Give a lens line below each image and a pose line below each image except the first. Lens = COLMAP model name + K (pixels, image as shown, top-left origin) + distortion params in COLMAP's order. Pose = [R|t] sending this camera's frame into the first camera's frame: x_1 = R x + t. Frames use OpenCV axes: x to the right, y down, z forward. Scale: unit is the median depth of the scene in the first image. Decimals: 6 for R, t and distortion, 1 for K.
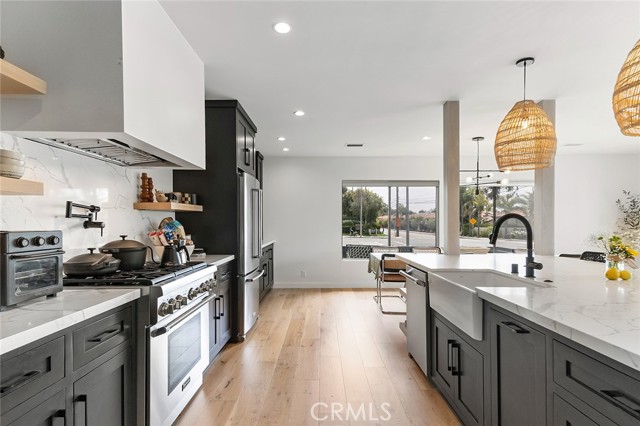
lens RADIAL K [[342.2, 0, 312.6], [0, 342.2, 223.8], [0, 0, 1]] dist [0.022204, -0.005489]
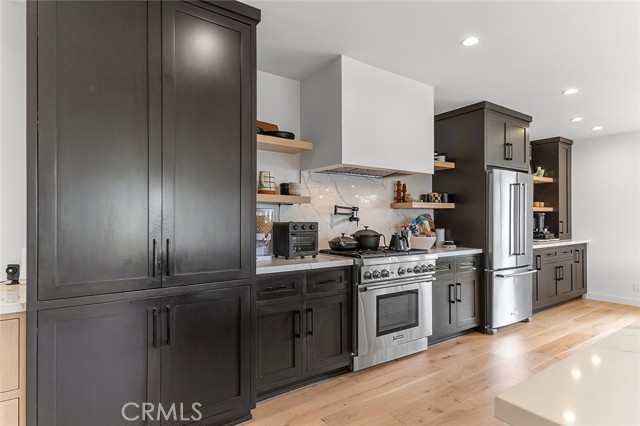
lens RADIAL K [[342.2, 0, 311.7], [0, 342.2, 217.7], [0, 0, 1]] dist [0.022204, -0.005489]
pose [[0.578893, 0.000384, -0.815403, 0.323803], [-0.005174, 0.999981, -0.003202, 0.001164], [0.815387, 0.006073, 0.578884, -0.033088]]
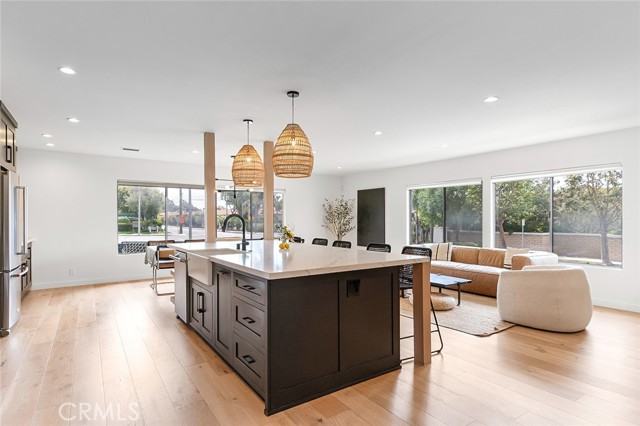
lens RADIAL K [[340.1, 0, 316.2], [0, 340.1, 217.9], [0, 0, 1]] dist [0.016318, -0.004560]
pose [[0.814706, -0.000242, 0.579875, -0.046431], [0.004426, 0.999973, -0.005802, 0.001344], [-0.579858, 0.007294, 0.814685, -0.376776]]
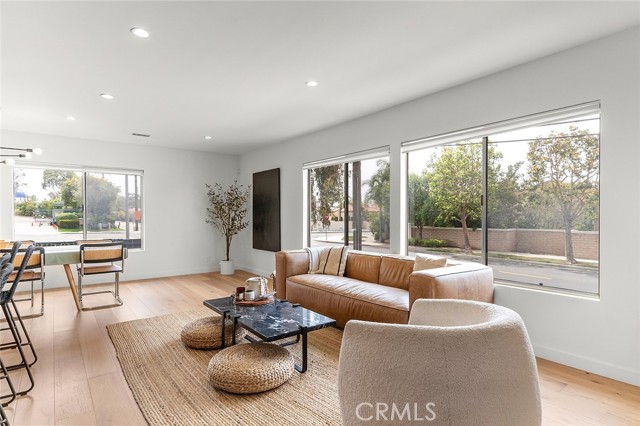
lens RADIAL K [[342.2, 0, 317.2], [0, 342.2, 214.5], [0, 0, 1]] dist [0.022204, -0.005489]
pose [[0.772601, -0.001967, 0.634888, 0.775083], [0.006024, 0.999973, -0.004233, 0.019396], [-0.634863, 0.007095, 0.772592, -0.166974]]
